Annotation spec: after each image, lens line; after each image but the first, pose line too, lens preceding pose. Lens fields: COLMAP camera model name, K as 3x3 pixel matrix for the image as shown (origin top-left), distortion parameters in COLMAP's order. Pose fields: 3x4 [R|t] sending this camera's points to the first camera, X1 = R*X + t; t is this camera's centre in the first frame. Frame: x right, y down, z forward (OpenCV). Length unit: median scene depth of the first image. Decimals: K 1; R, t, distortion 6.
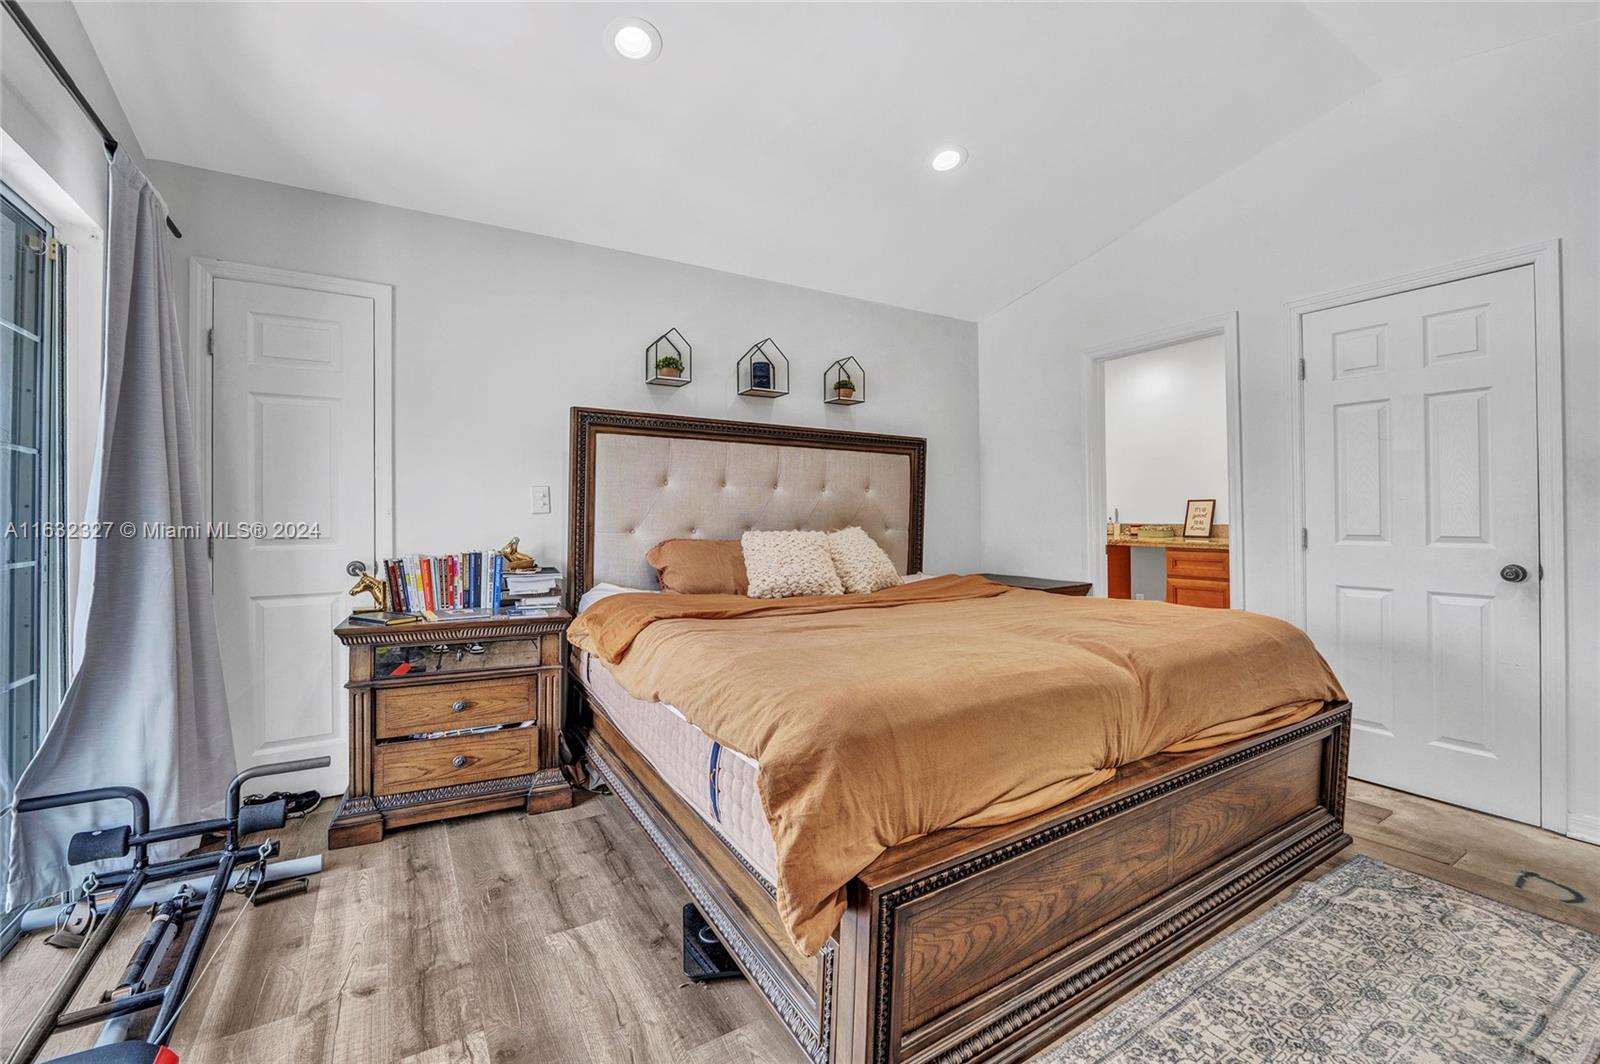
lens RADIAL K [[644.0, 0, 799.3], [0, 644.0, 516.1], [0, 0, 1]] dist [-0.008709, -0.000001]
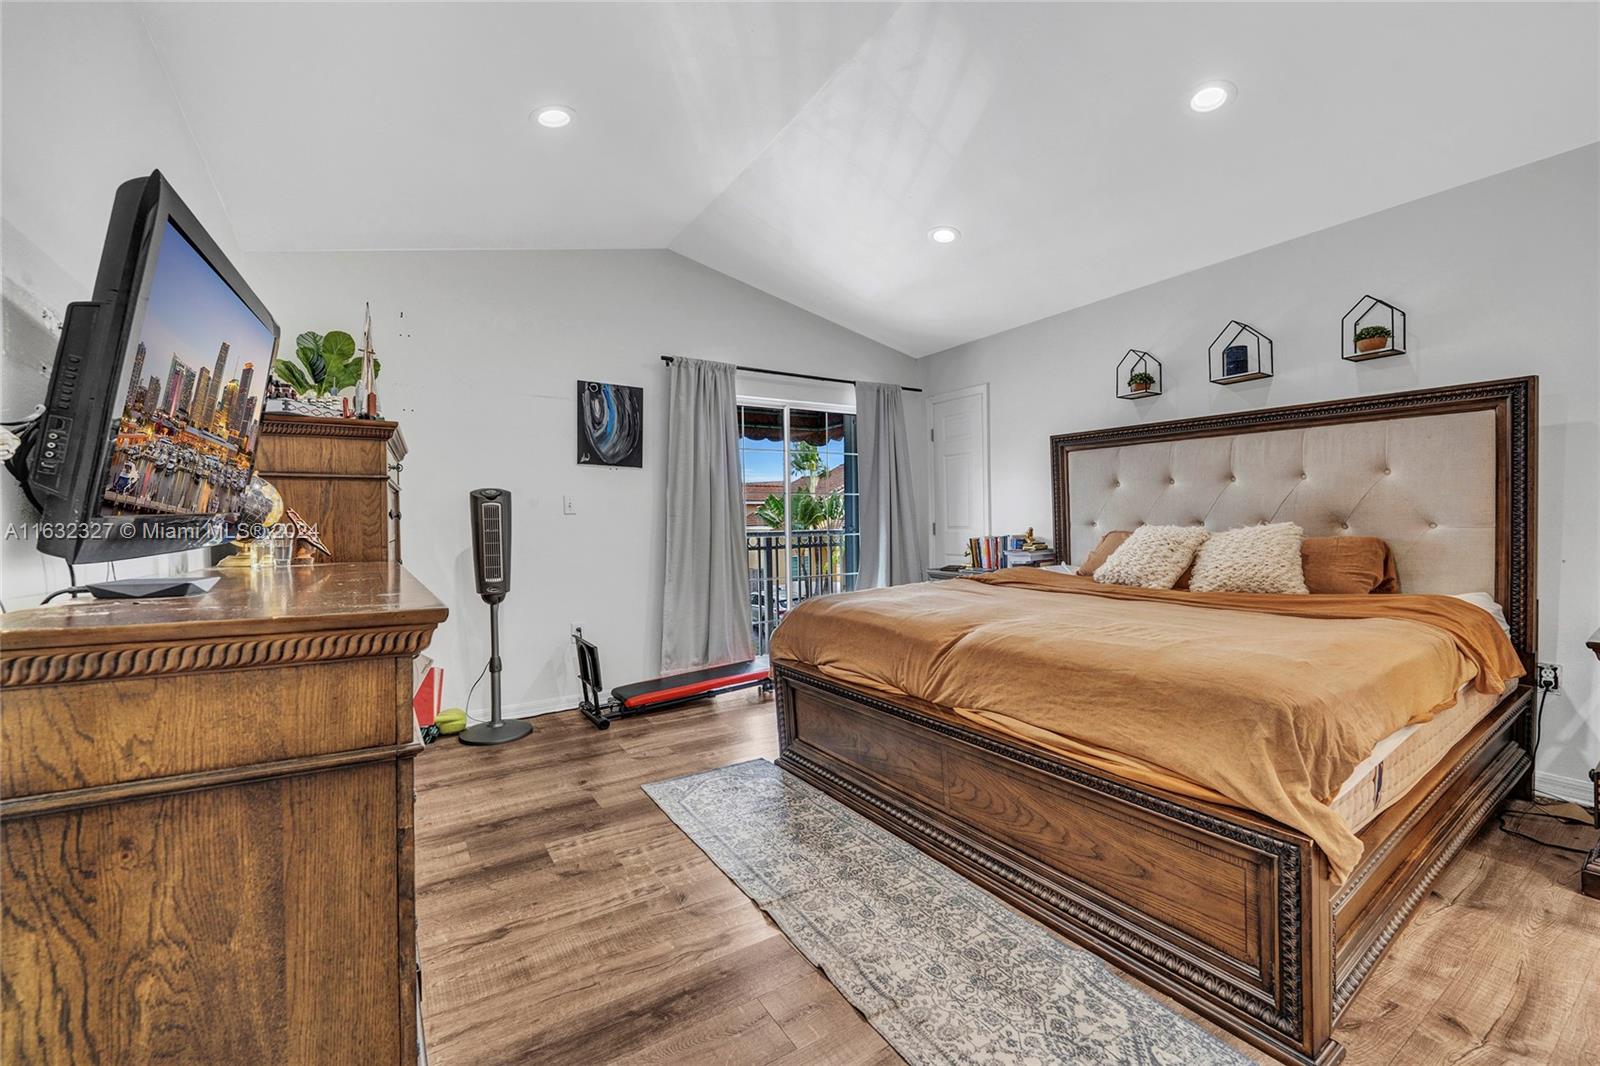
lens RADIAL K [[626.3, 0, 798.3], [0, 626.3, 528.5], [0, 0, 1]] dist [0.001025, 0.000100]
pose [[0.047176, 0.020659, -0.998673, 0.960943], [0.023795, 0.999479, 0.021799, -0.009653], [0.998603, -0.024792, 0.046660, 0.355275]]
